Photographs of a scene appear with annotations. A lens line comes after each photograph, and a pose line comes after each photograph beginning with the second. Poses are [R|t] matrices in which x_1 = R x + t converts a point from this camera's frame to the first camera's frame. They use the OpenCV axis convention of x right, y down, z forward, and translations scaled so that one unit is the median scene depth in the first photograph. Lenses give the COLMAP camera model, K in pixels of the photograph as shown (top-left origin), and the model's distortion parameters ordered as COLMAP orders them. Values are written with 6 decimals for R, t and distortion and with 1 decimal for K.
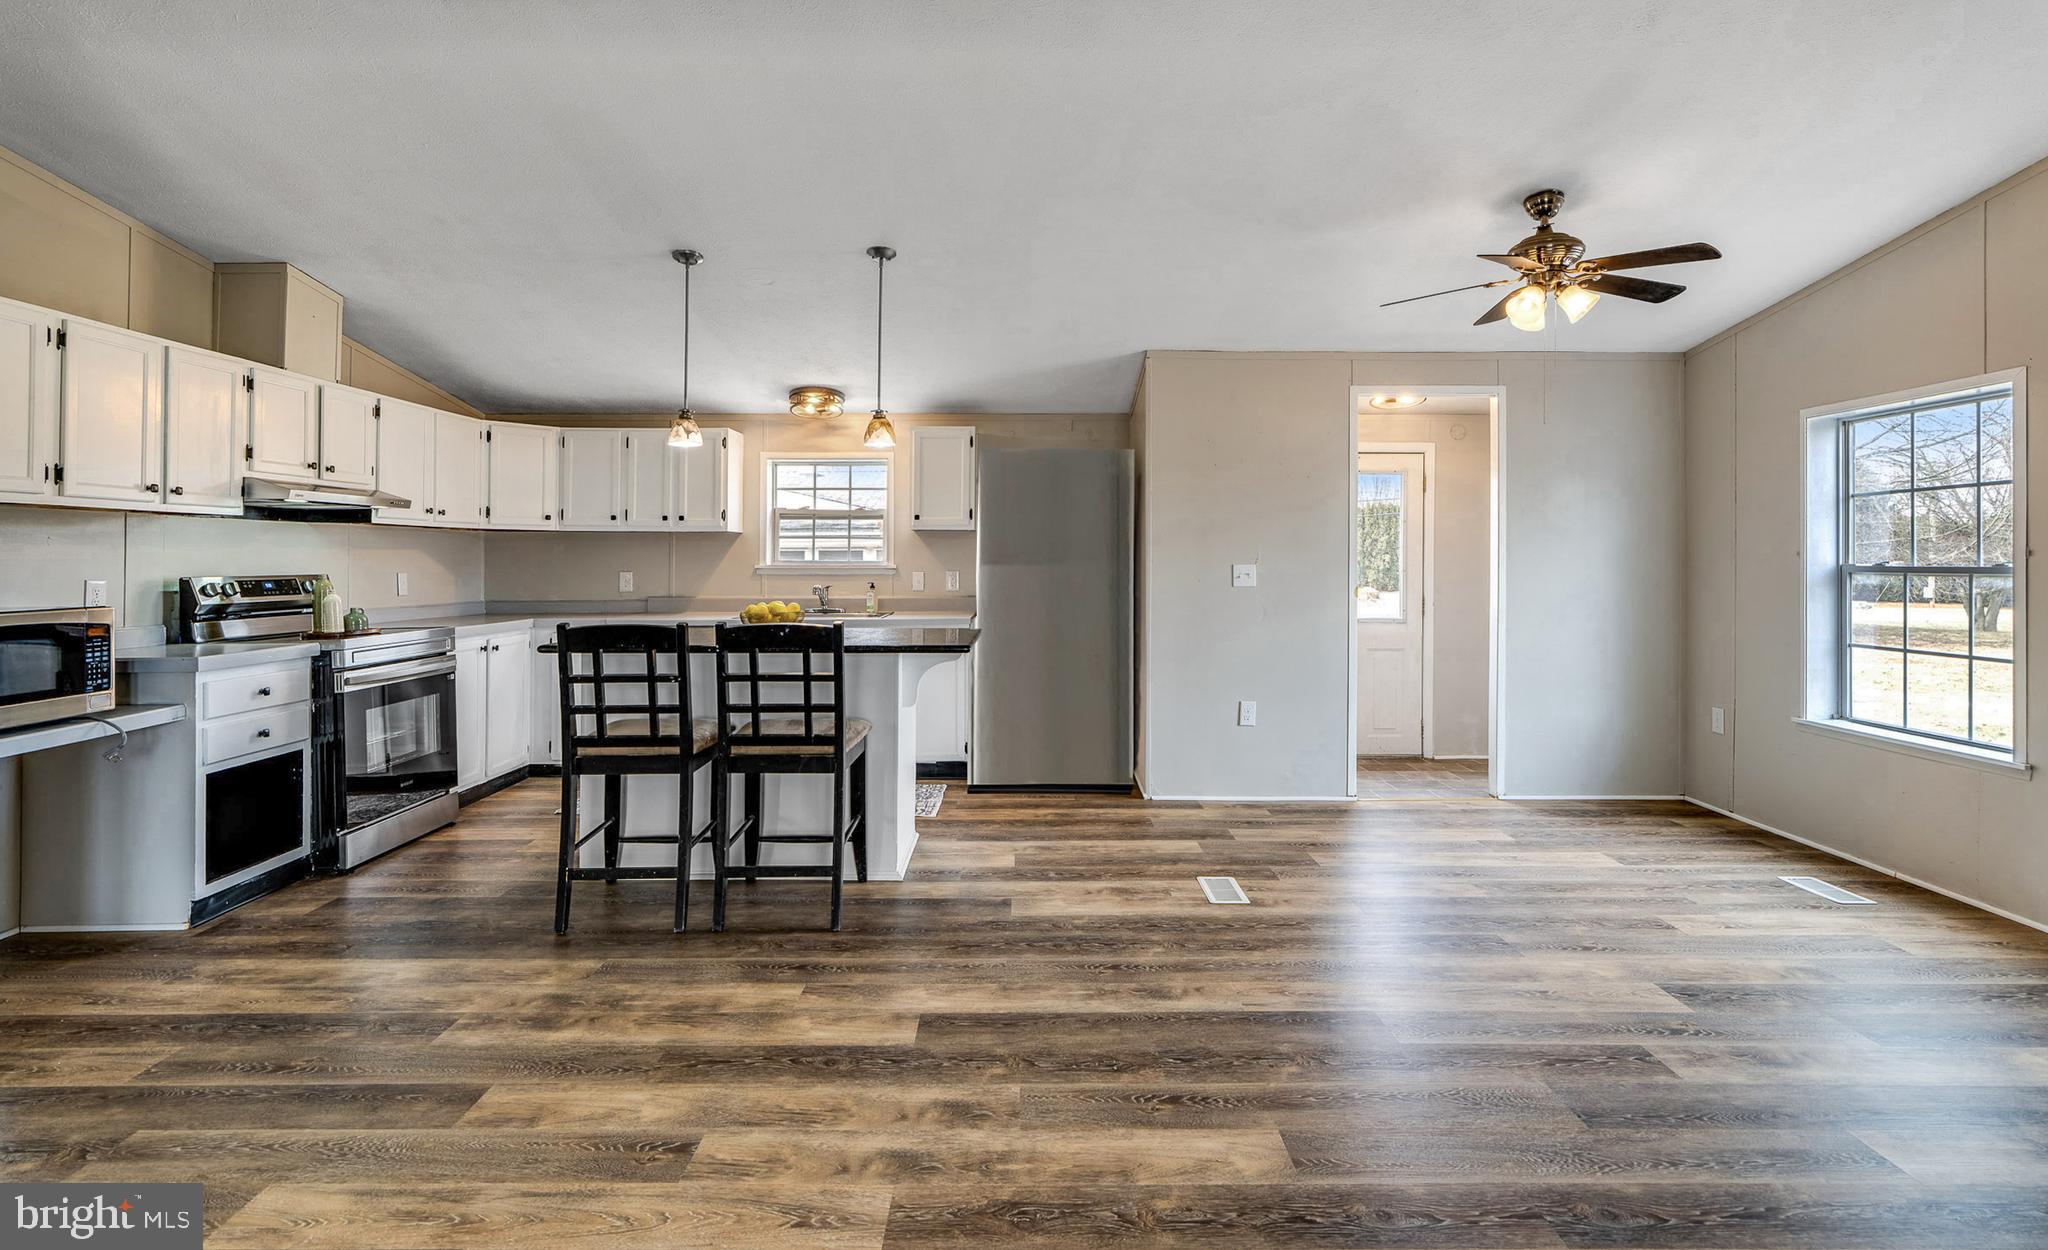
lens RADIAL K [[994.8, 0, 1017.3], [0, 994.8, 539.5], [0, 0, 1]] dist [0.000324, -0.000286]
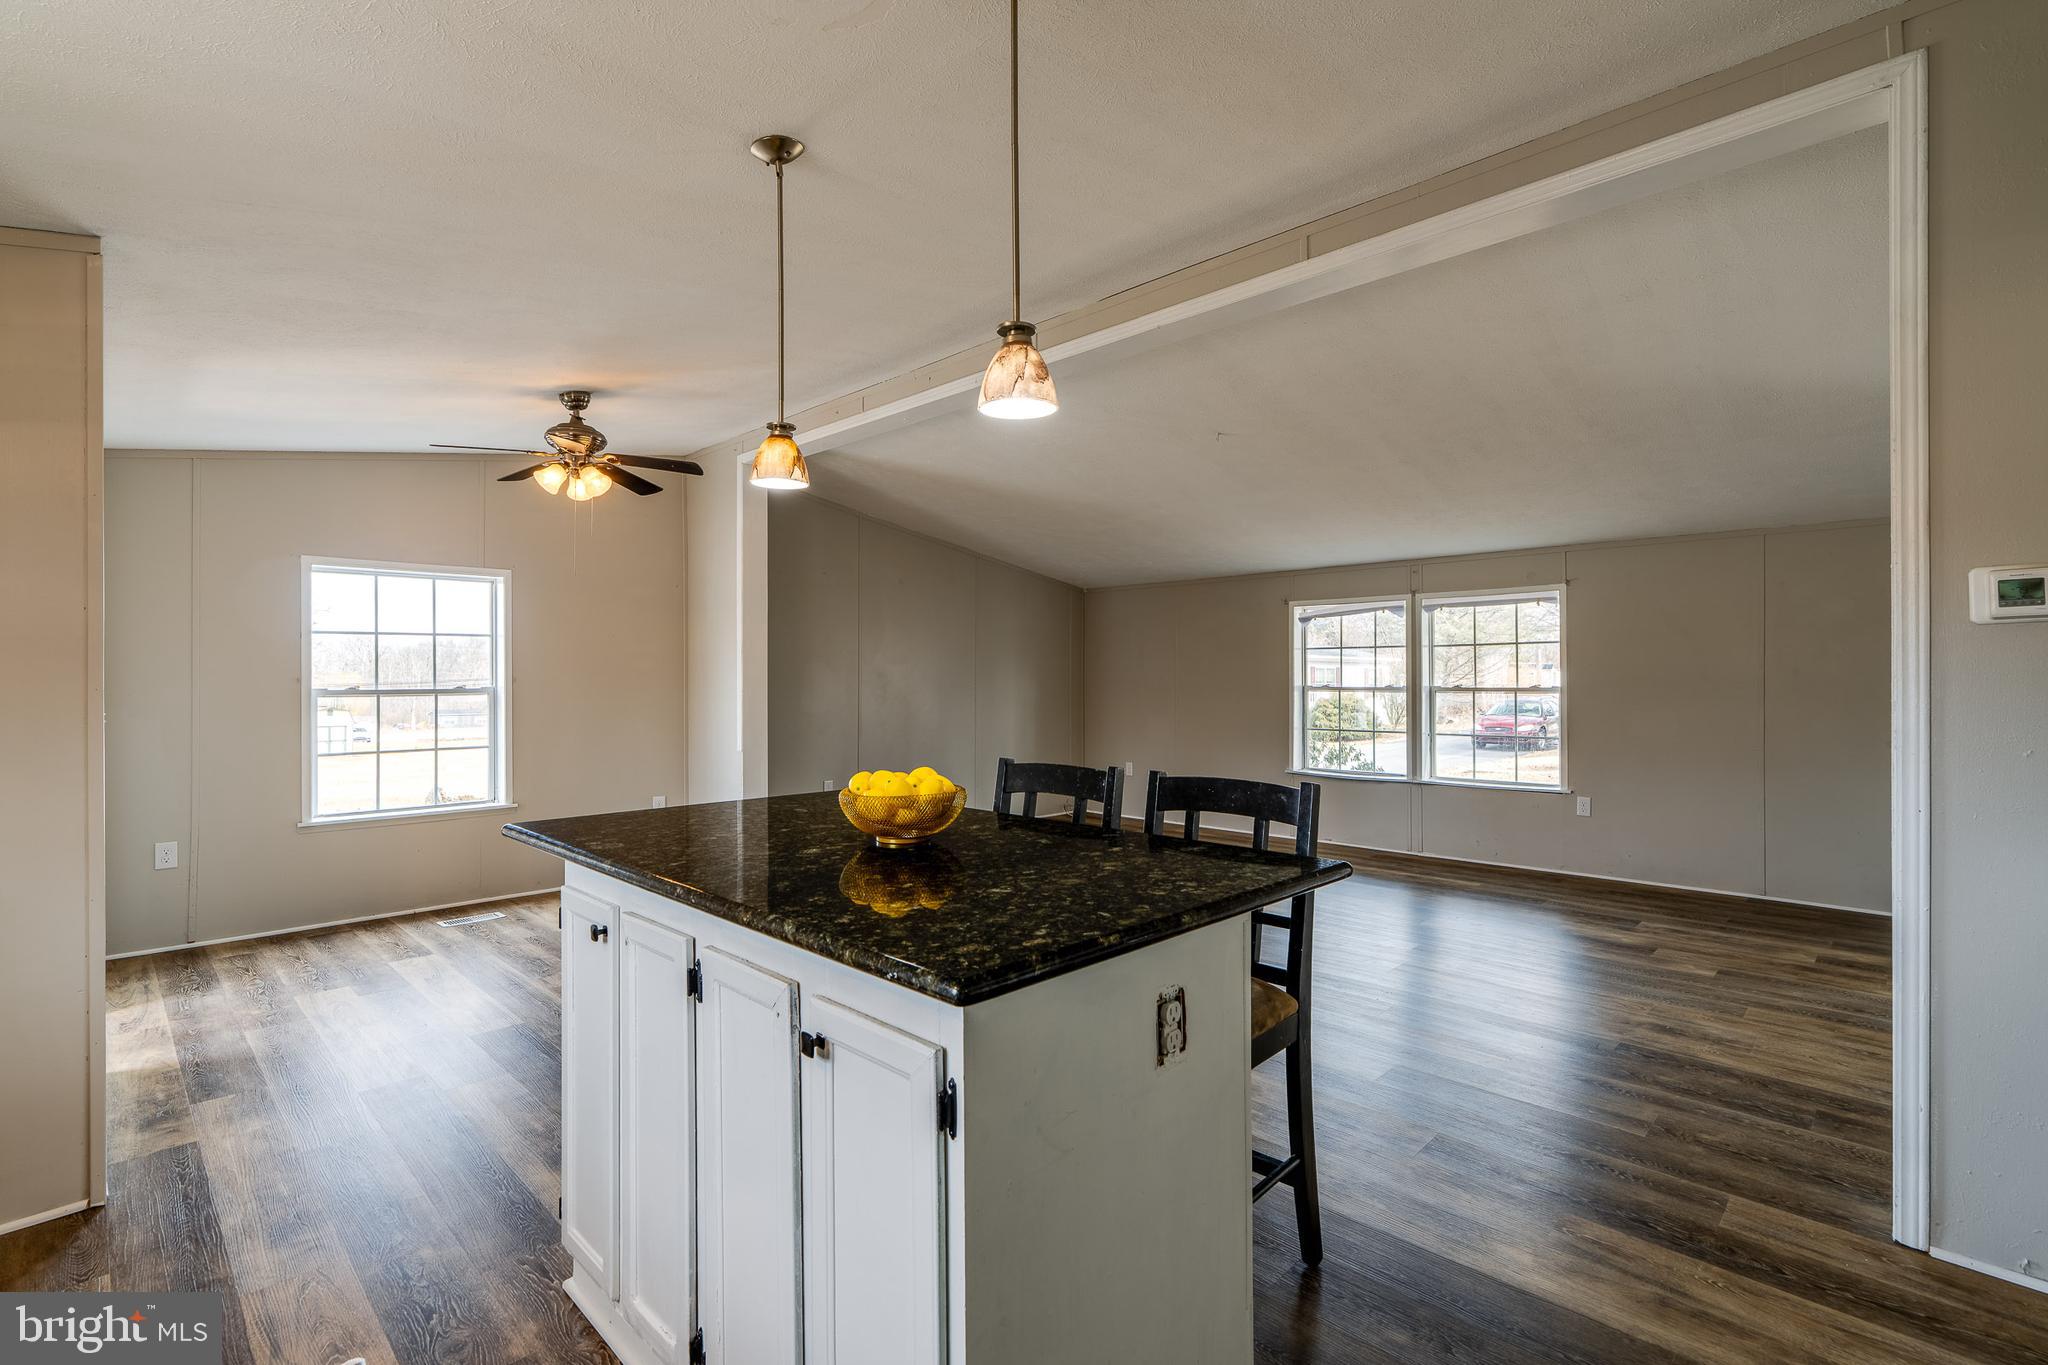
lens RADIAL K [[932.1, 0, 1022.1], [0, 932.1, 674.3], [0, 0, 1]] dist [-0.006166, 0.002648]
pose [[-0.721037, 0.006997, 0.692861, -0.677410], [-0.010493, 0.999724, -0.021016, 0.025471], [-0.692817, -0.022424, -0.720765, 1.442827]]
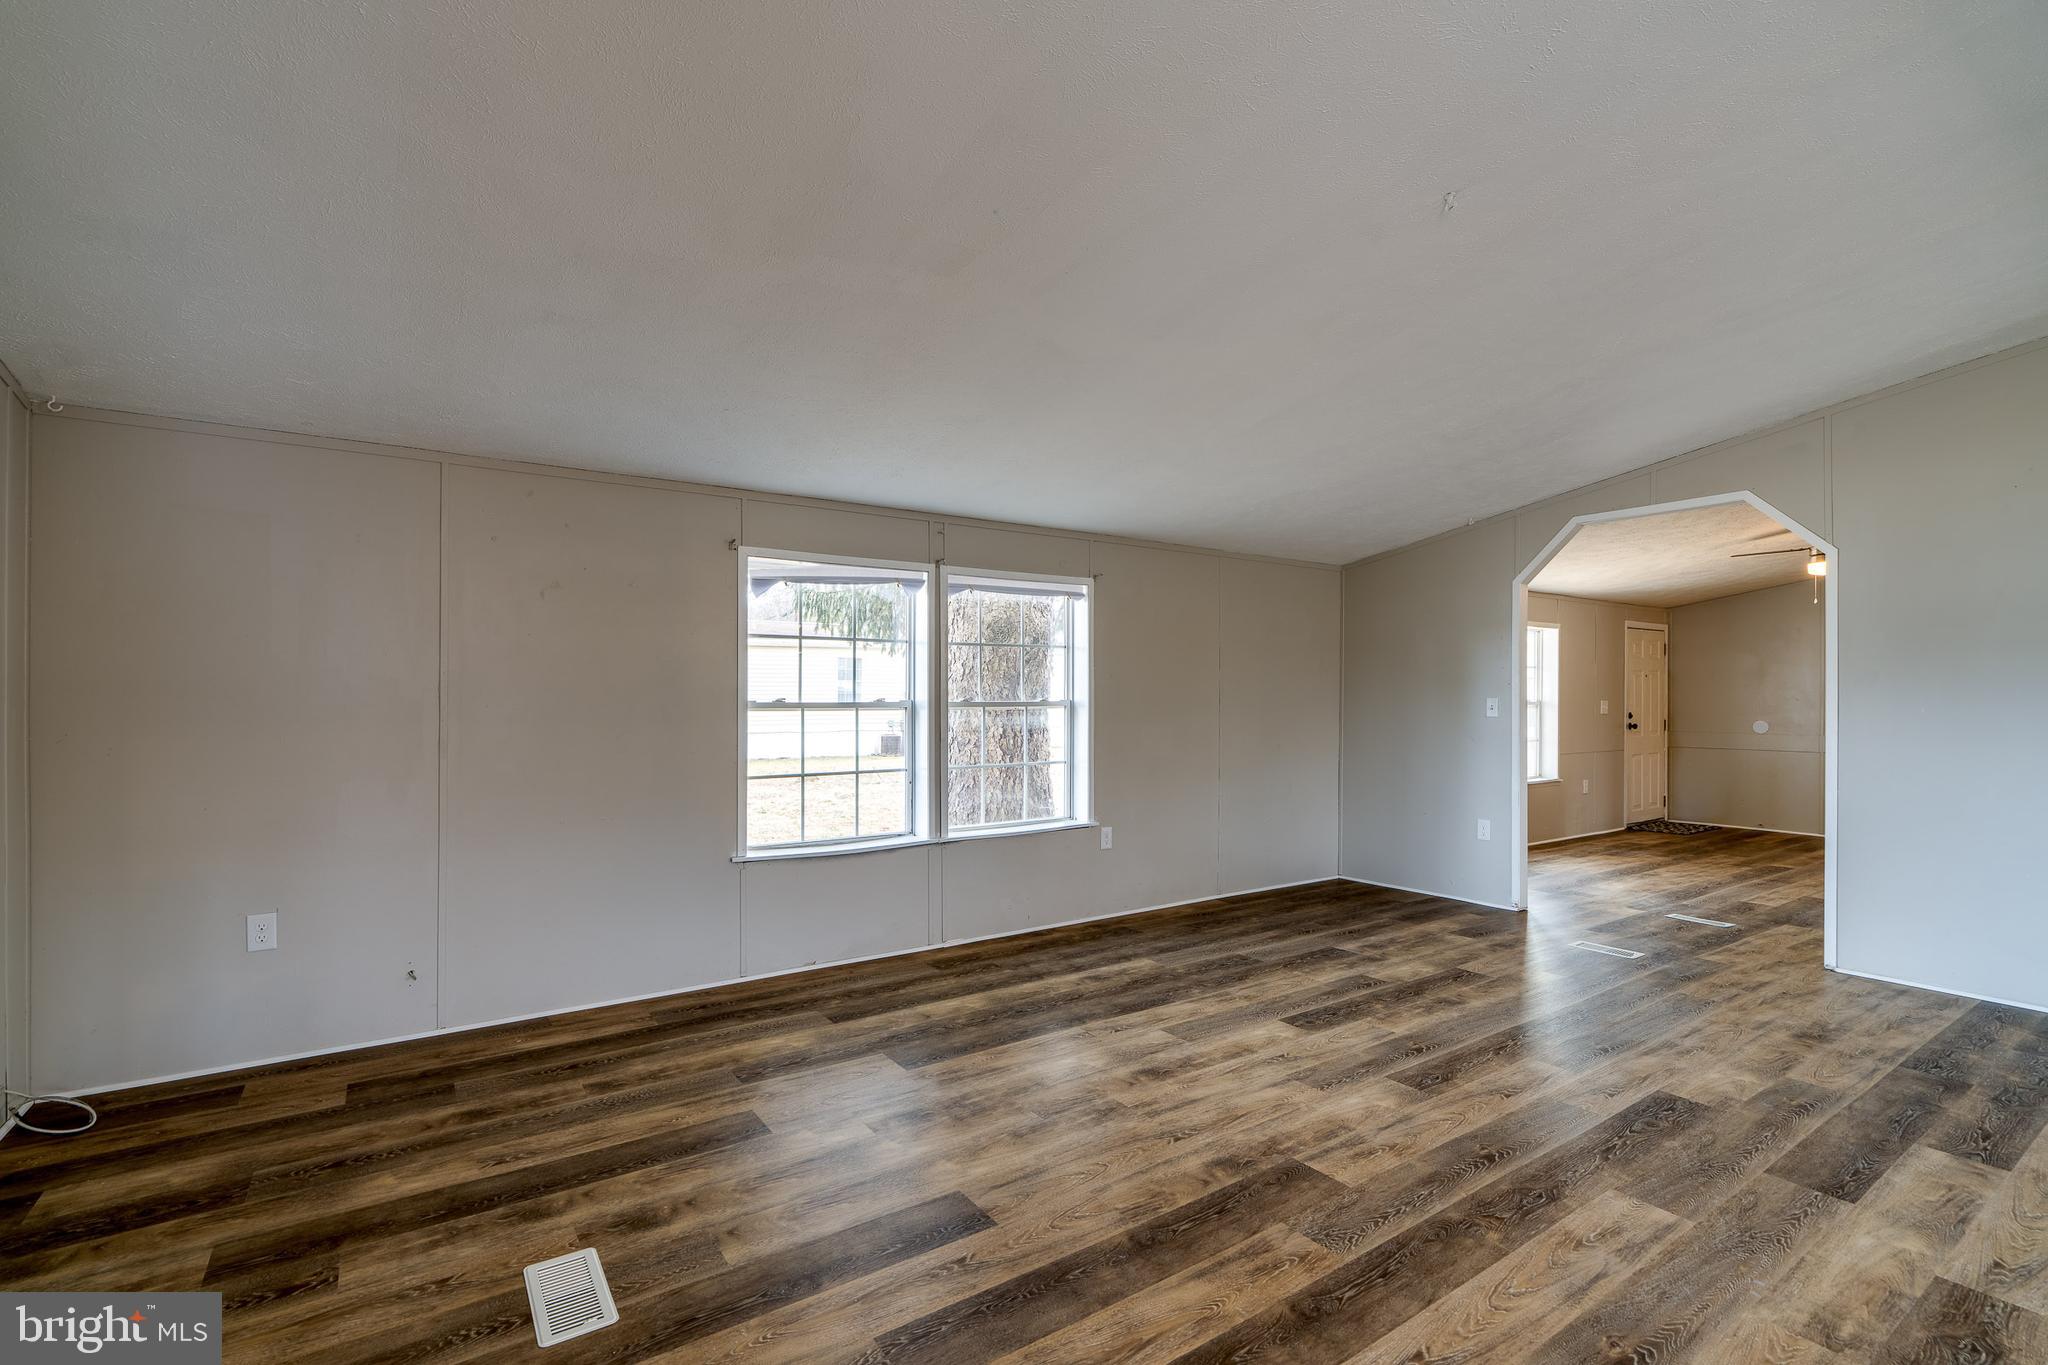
lens RADIAL K [[932.1, 0, 1033.4], [0, 932.1, 688.7], [0, 0, 1]] dist [-0.006166, 0.002648]
pose [[-0.819024, -0.002910, -0.573752, 0.693548], [0.008717, 0.999809, -0.017515, 0.009109], [0.573694, -0.019347, -0.818842, 0.648499]]
